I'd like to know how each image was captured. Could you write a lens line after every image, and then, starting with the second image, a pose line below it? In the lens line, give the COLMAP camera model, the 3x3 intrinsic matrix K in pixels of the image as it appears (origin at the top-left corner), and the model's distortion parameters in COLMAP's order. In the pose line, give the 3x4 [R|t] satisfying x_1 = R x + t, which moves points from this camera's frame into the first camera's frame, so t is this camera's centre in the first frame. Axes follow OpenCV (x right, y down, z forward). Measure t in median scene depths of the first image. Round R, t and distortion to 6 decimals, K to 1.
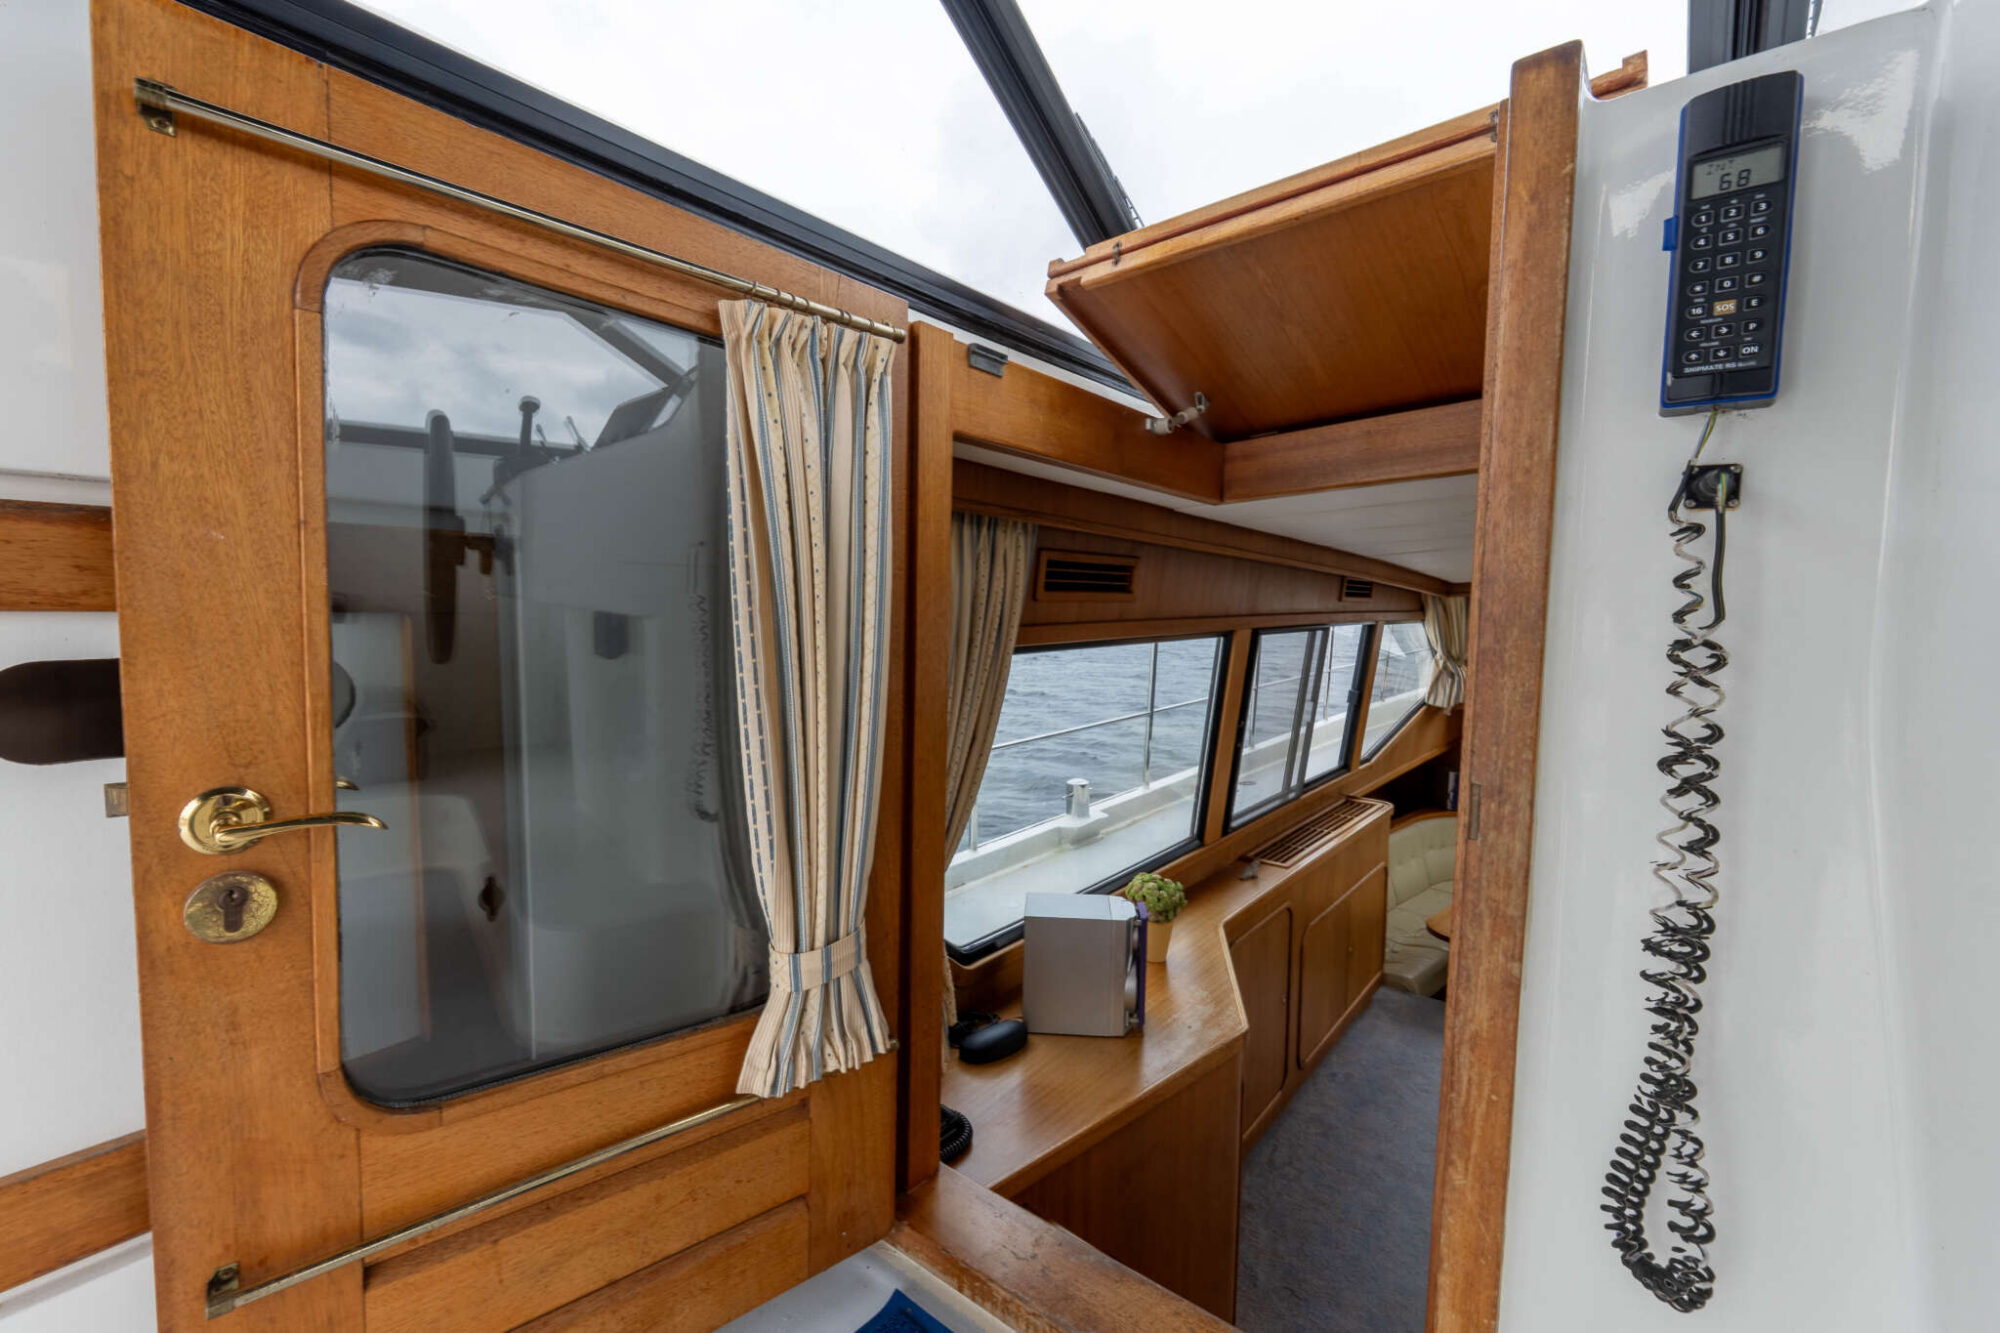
lens RADIAL K [[839.5, 0, 995.2], [0, 839.5, 663.0], [0, 0, 1]] dist [-0.003189, -0.000676]
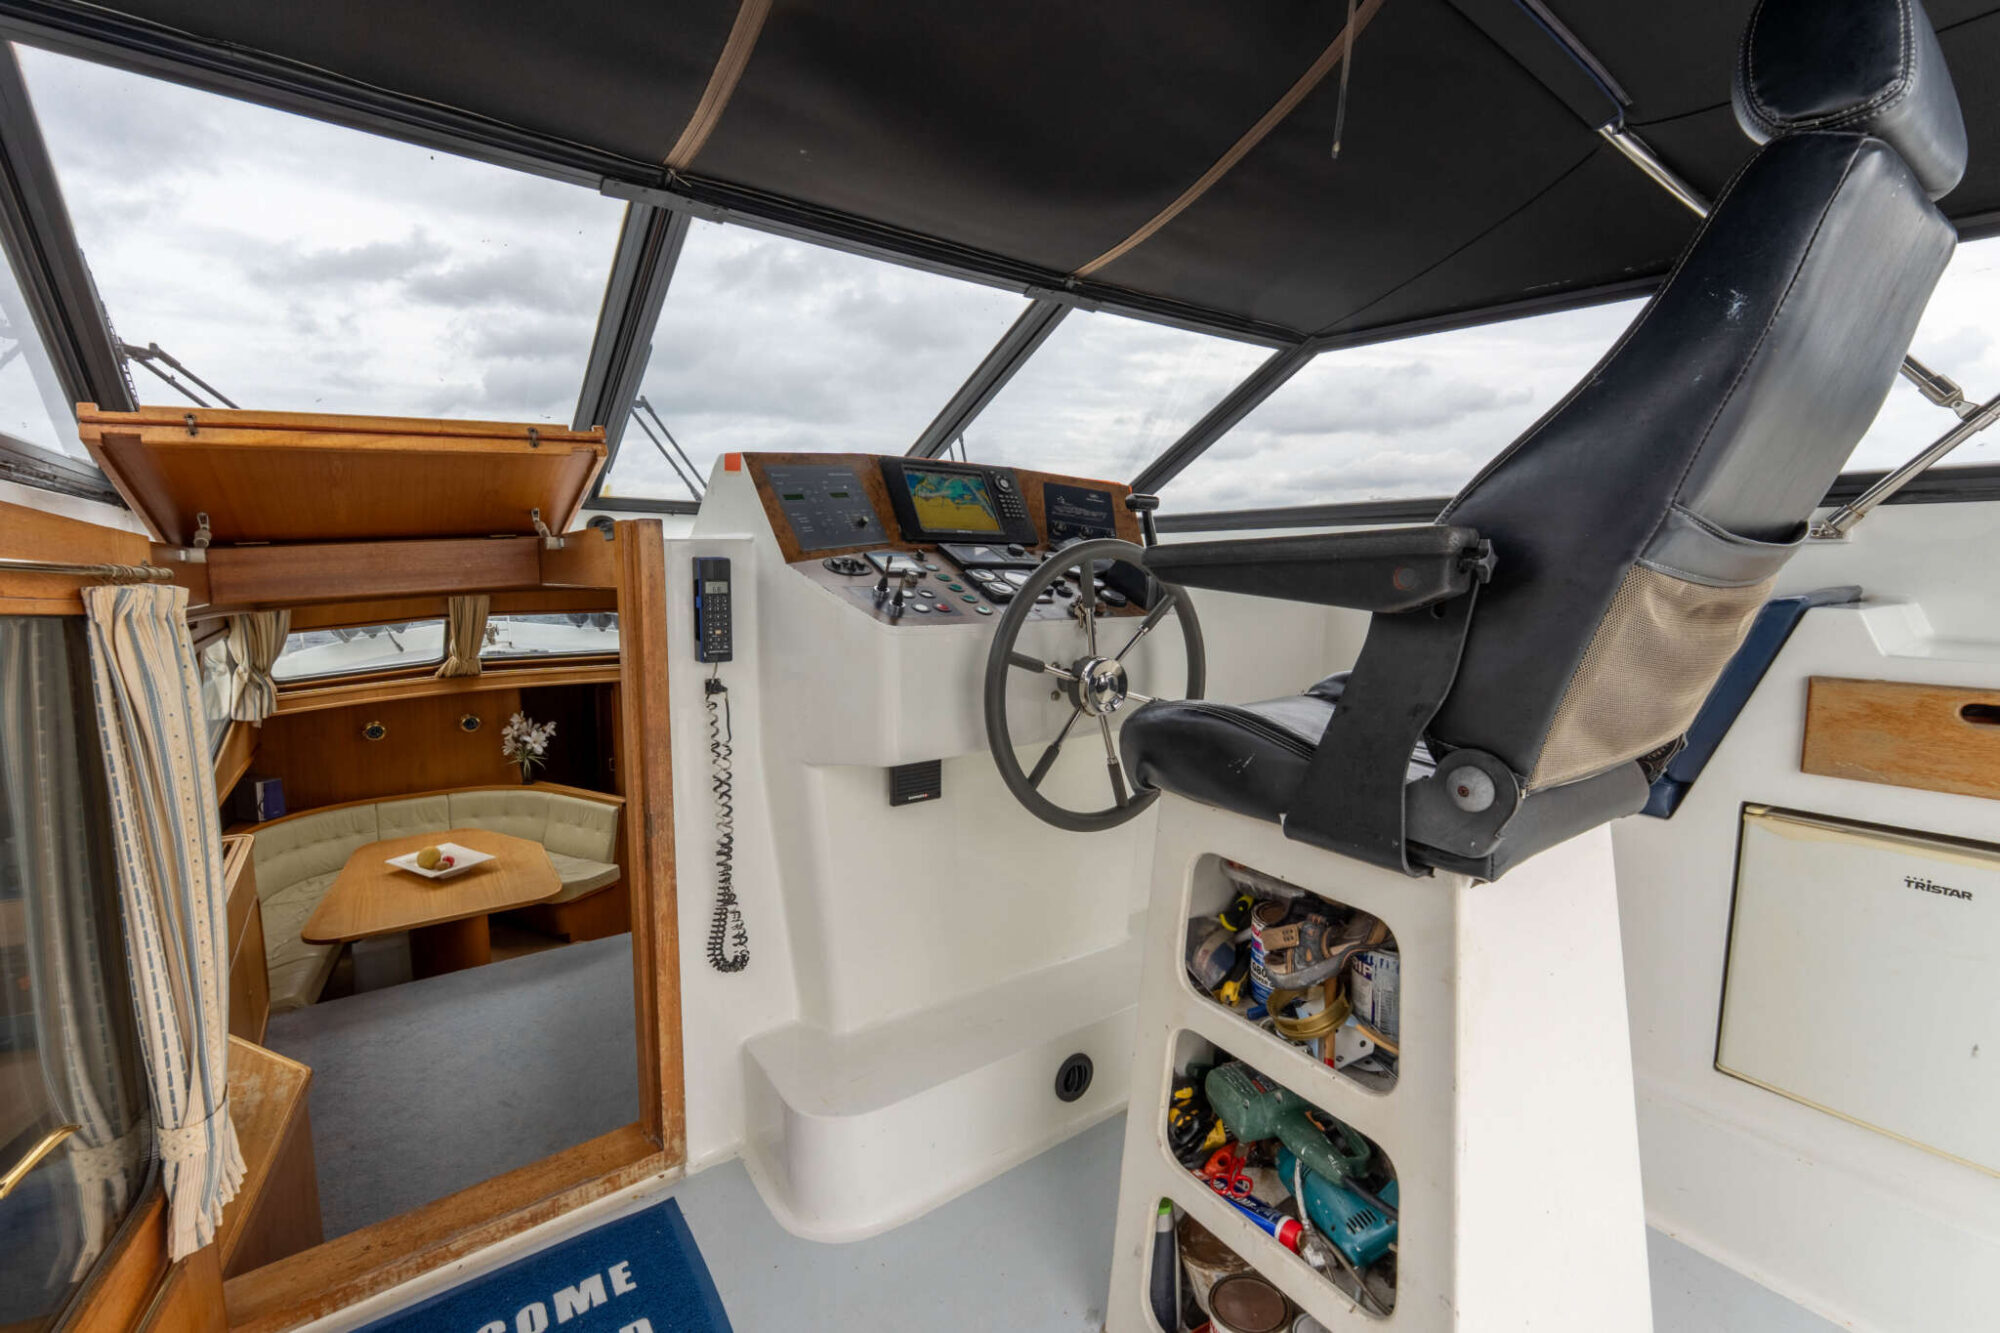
lens RADIAL K [[842.6, 0, 995.8], [0, 842.6, 657.6], [0, 0, 1]] dist [-0.000371, -0.000334]
pose [[0.237901, -0.121266, 0.963690, -1.011903], [0.069526, 0.991757, 0.107635, -0.341042], [-0.968798, 0.041395, 0.244371, -0.382160]]
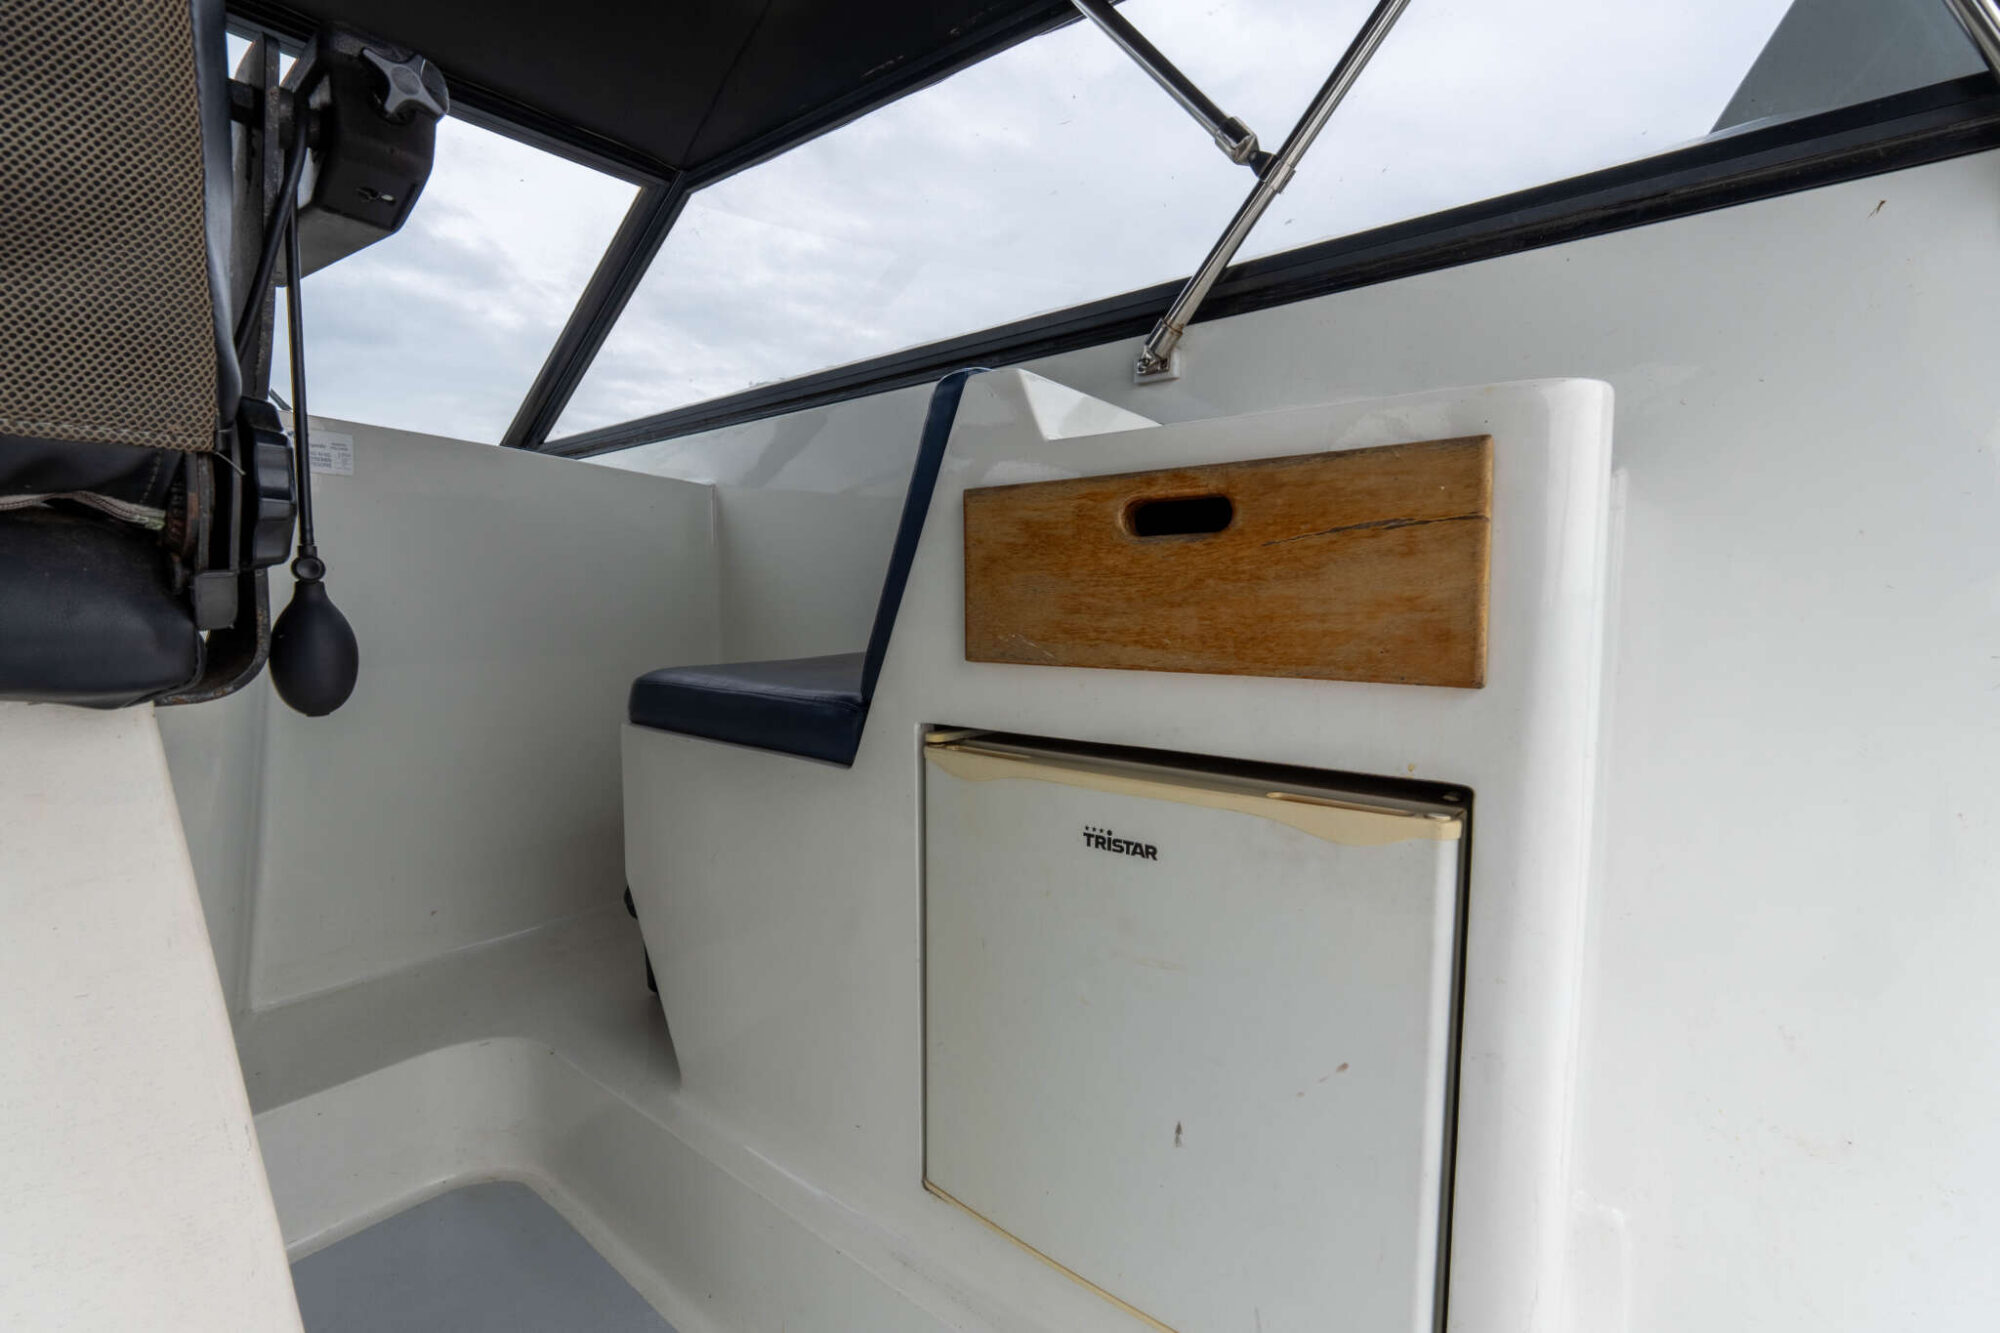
lens RADIAL K [[843.5, 0, 995.4], [0, 843.5, 661.4], [0, 0, 1]] dist [-0.003493, 0.000035]
pose [[-0.048138, -0.090852, 0.994700, -0.095488], [0.069546, 0.993133, 0.094074, 0.048587], [-0.996417, 0.073706, -0.041489, -1.400970]]
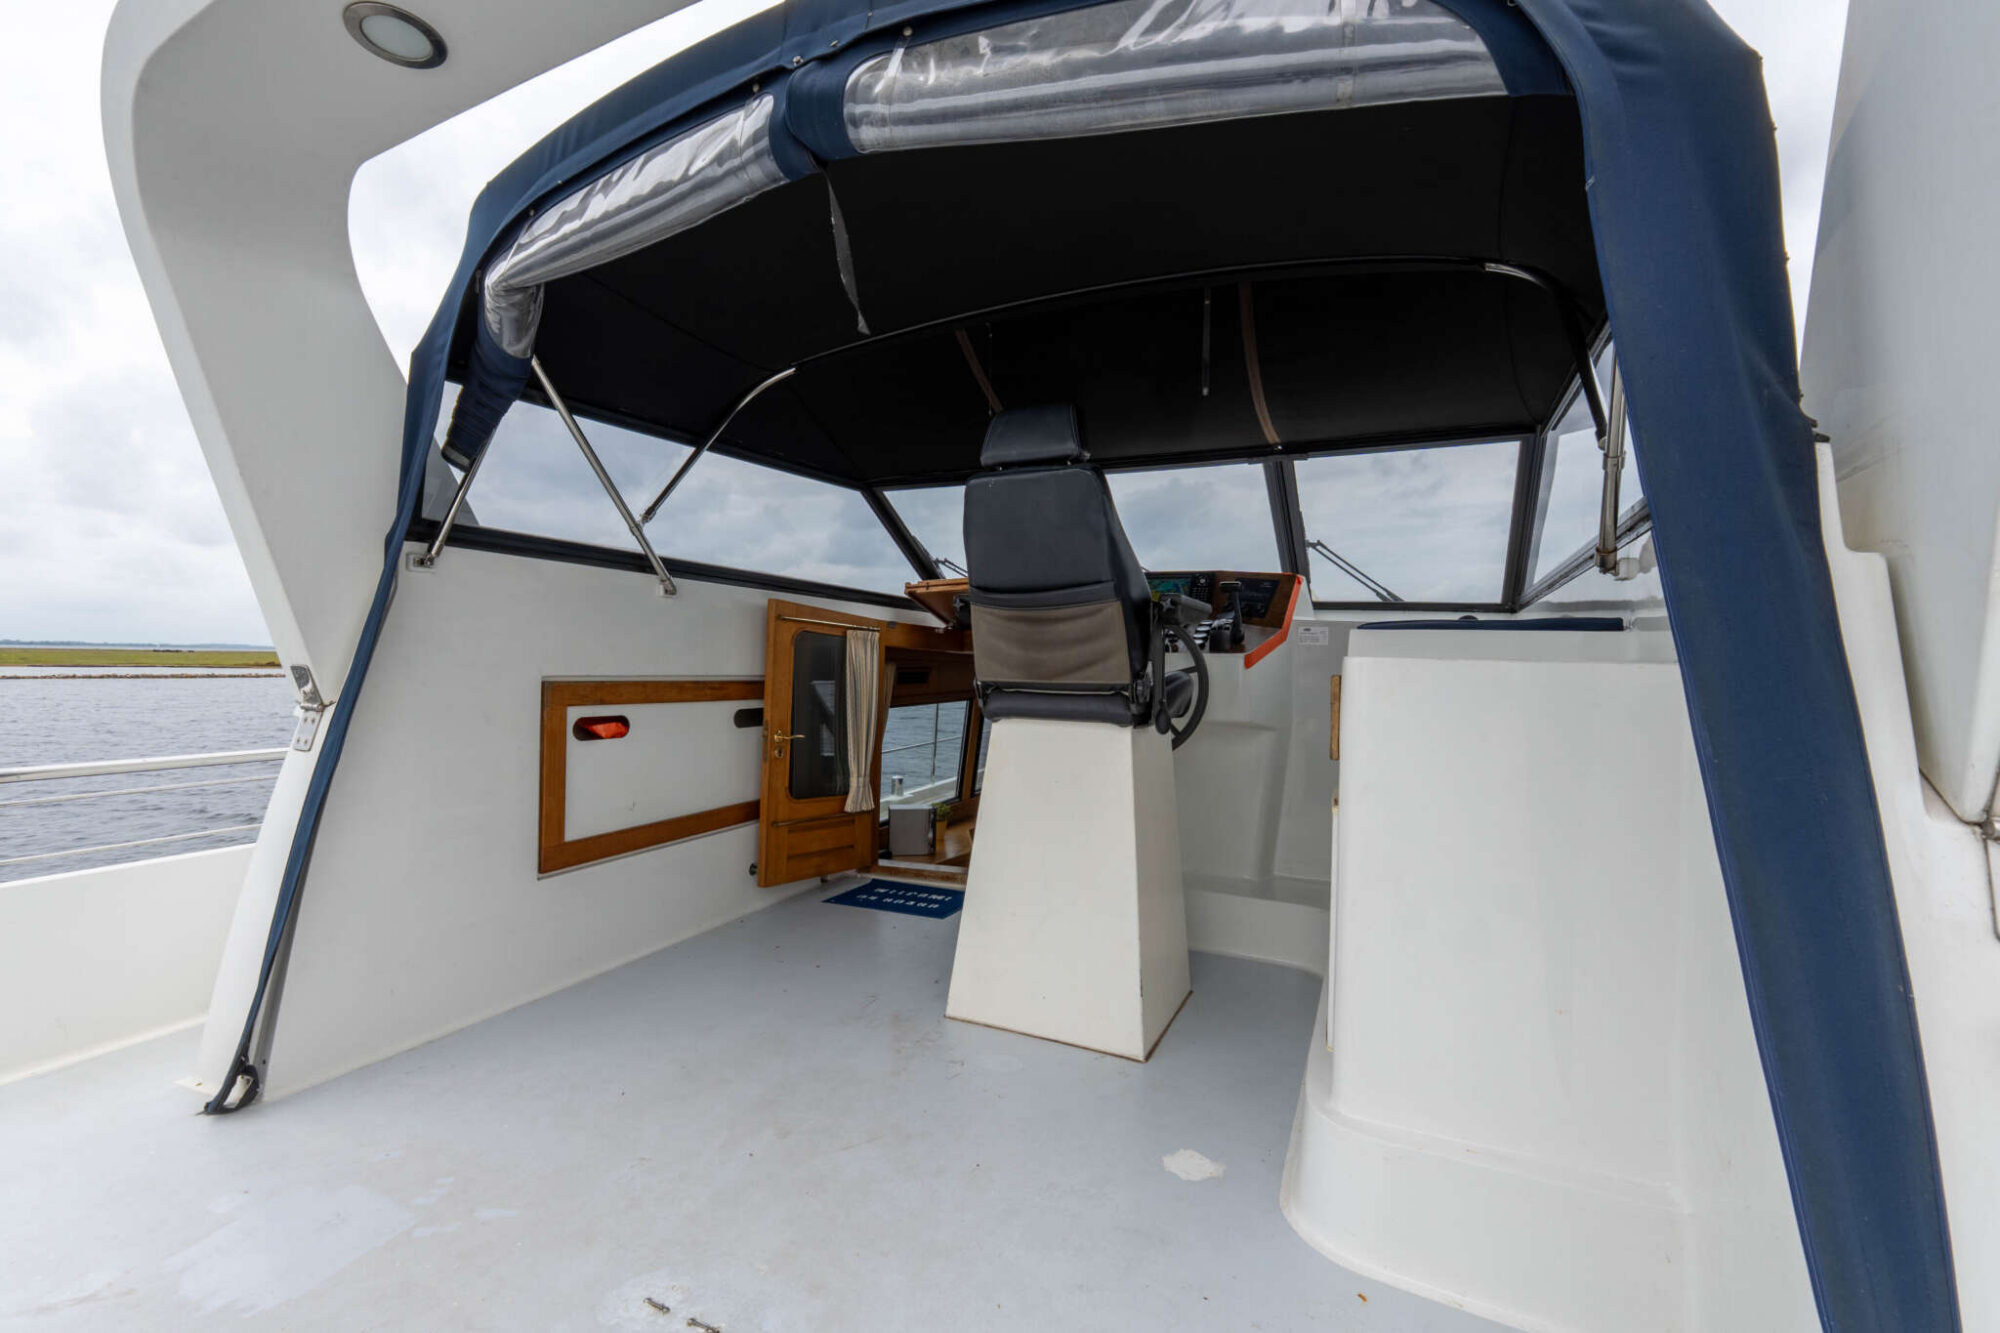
lens RADIAL K [[844.3, 0, 996.6], [0, 844.3, 661.7], [0, 0, 1]] dist [0.000594, -0.000070]
pose [[0.965944, 0.008266, 0.258618, -0.655844], [0.009865, 0.997586, -0.068732, 0.058084], [-0.258562, 0.068943, 0.963531, -3.291473]]
